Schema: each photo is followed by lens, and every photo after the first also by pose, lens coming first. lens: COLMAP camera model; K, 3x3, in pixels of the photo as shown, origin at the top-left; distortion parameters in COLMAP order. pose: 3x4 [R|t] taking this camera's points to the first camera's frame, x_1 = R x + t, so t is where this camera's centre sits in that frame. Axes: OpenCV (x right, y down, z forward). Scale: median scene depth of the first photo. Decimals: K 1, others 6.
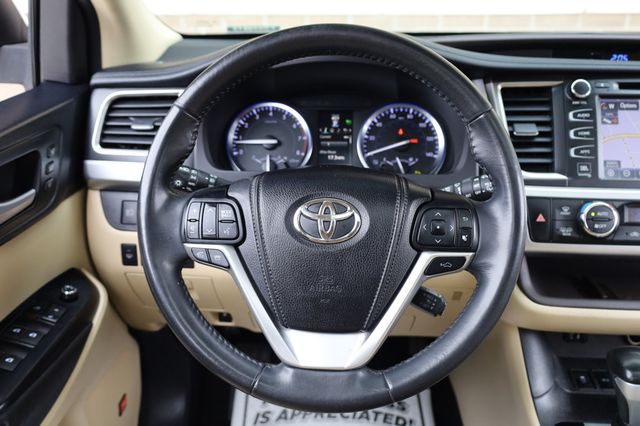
lens RADIAL K [[549.2, 0, 315.1], [0, 549.2, 217.3], [0, 0, 1]] dist [0.003142, 0.010428]
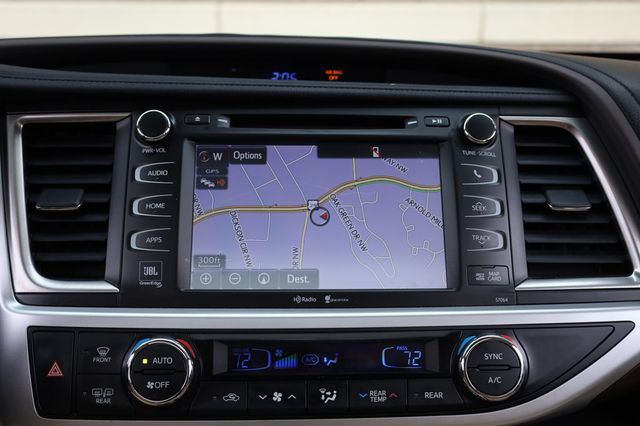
lens RADIAL K [[723.3, 0, 318.4], [0, 723.3, 209.7], [0, 0, 1]] dist [0.017718, 0.000000]
pose [[0.997029, -0.010268, 0.076343, 0.585985], [0.020591, 0.990538, -0.135682, -0.048477], [-0.074227, 0.136851, 0.987807, 0.281452]]
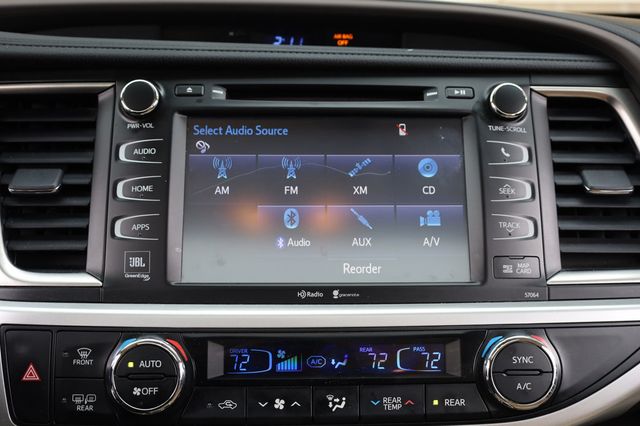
lens RADIAL K [[736.3, 0, 317.4], [0, 736.3, 211.2], [0, 0, 1]] dist [0.017625, 0.000000]
pose [[0.997788, -0.012345, 0.065325, 0.590923], [0.018170, 0.995835, -0.089348, -0.071751], [-0.063950, 0.090337, 0.993856, 0.346973]]
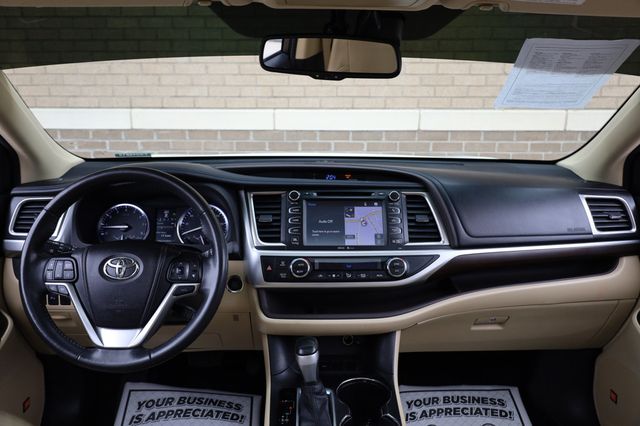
lens RADIAL K [[502.7, 0, 320.3], [0, 502.7, 218.7], [0, 0, 1]] dist [0.012173, 0.012666]
pose [[0.996901, -0.011283, 0.077853, 0.435386], [0.022309, 0.989580, -0.142245, 0.075445], [-0.075437, 0.143541, 0.986765, -0.611455]]
